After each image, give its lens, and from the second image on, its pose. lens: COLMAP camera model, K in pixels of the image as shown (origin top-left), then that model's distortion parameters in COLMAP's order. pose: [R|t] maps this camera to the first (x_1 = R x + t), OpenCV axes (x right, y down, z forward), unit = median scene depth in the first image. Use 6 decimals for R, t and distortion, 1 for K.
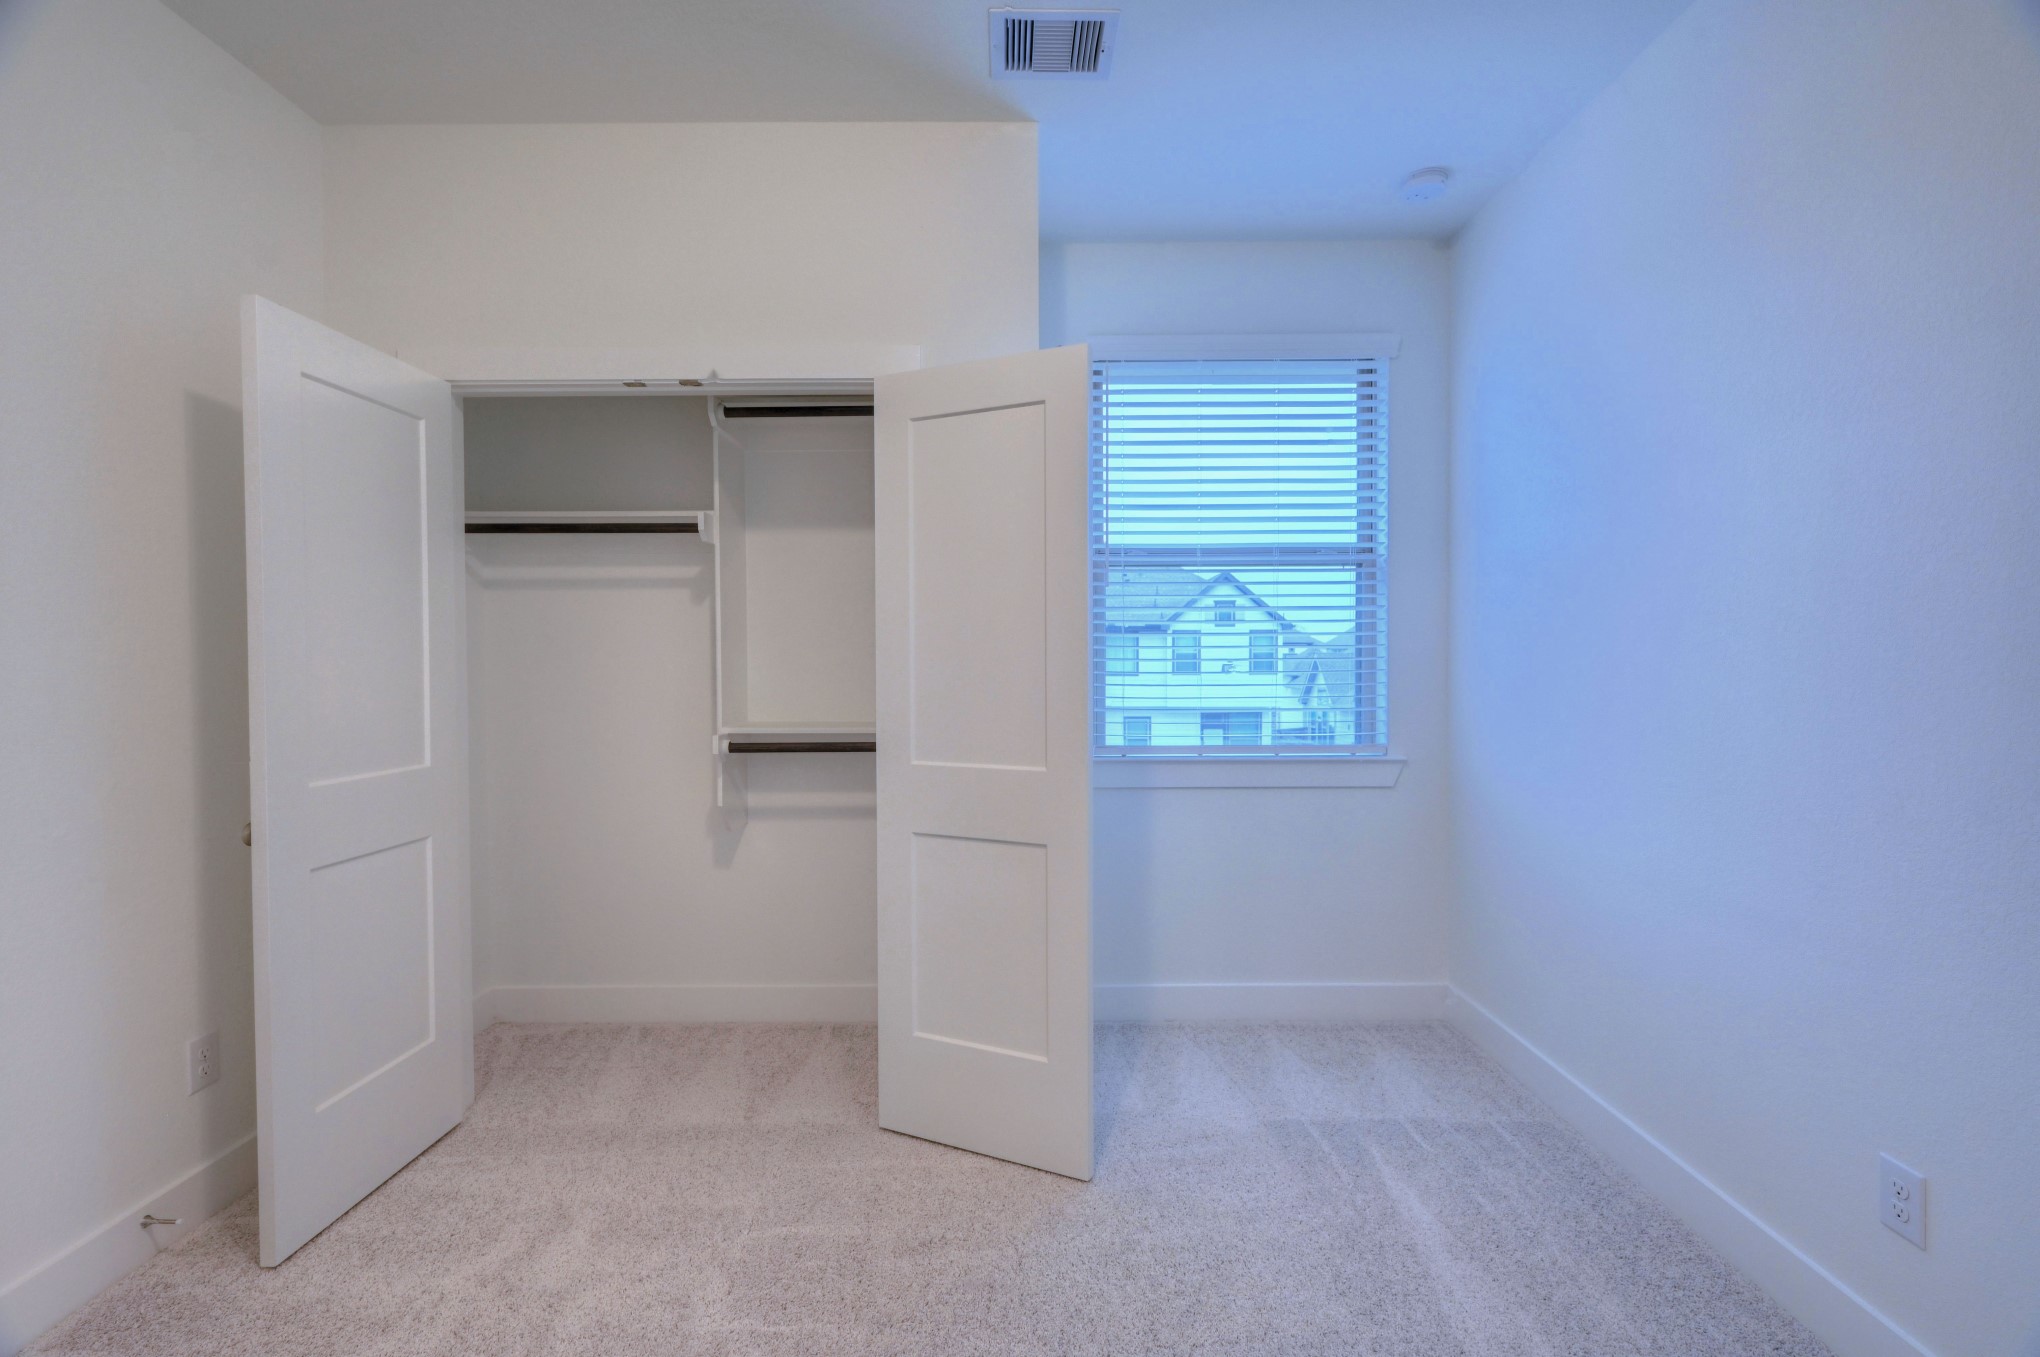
lens RADIAL K [[922.1, 0, 1022.4], [0, 922.1, 674.1], [0, 0, 1]] dist [-0.002480, 0.001461]
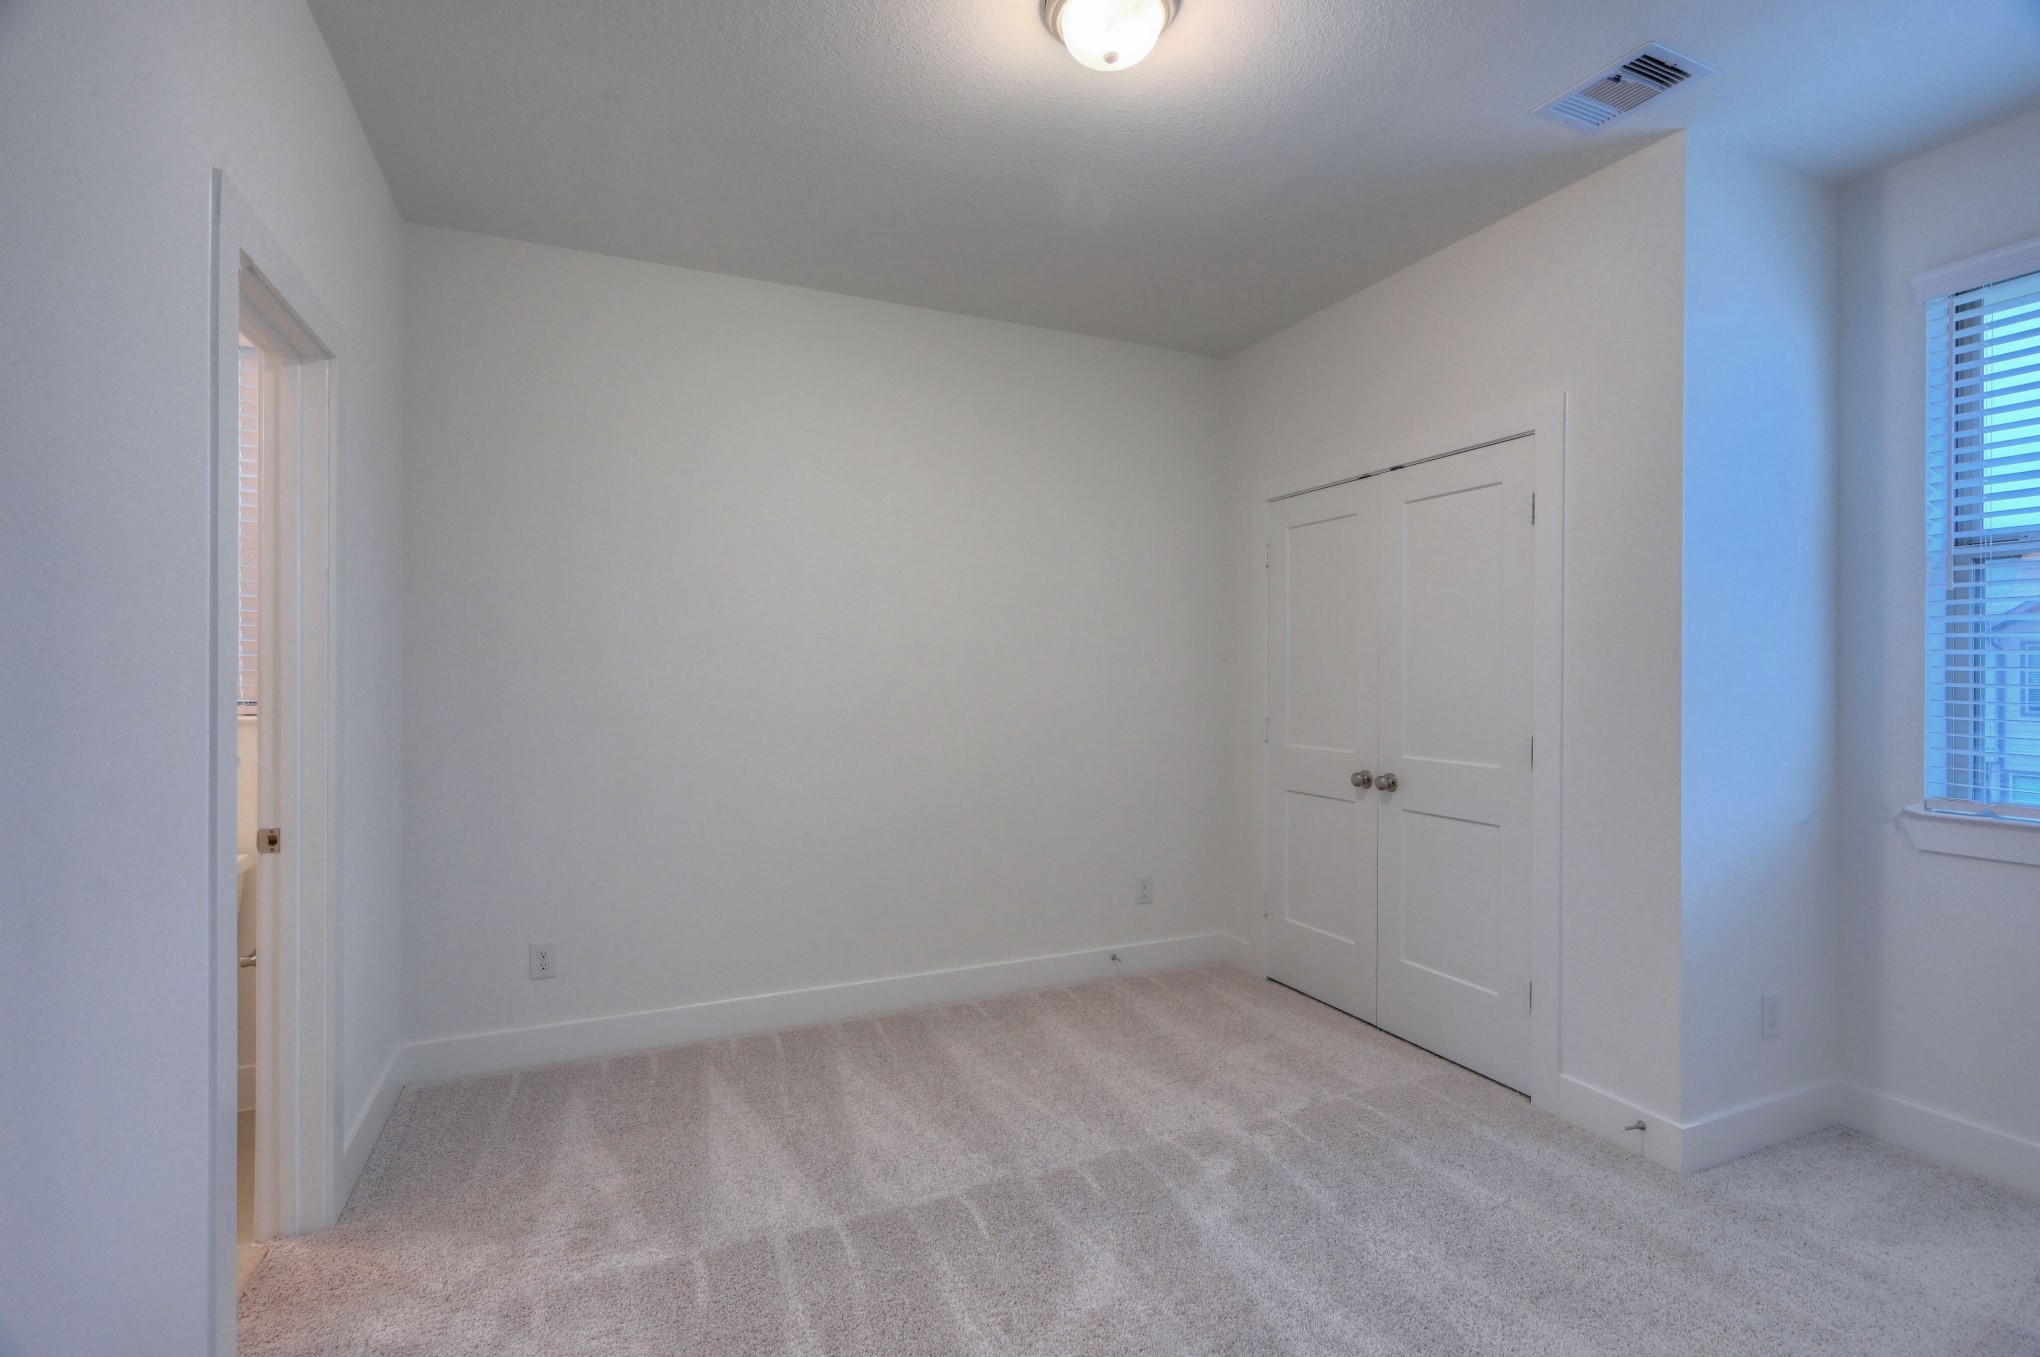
lens RADIAL K [[922.1, 0, 1023.1], [0, 922.1, 679.2], [0, 0, 1]] dist [-0.002480, 0.001461]
pose [[0.407426, 0.000251, -0.913238, 0.573750], [-0.013183, 0.999897, -0.005607, -0.006917], [0.913143, 0.014324, 0.407388, -0.017565]]
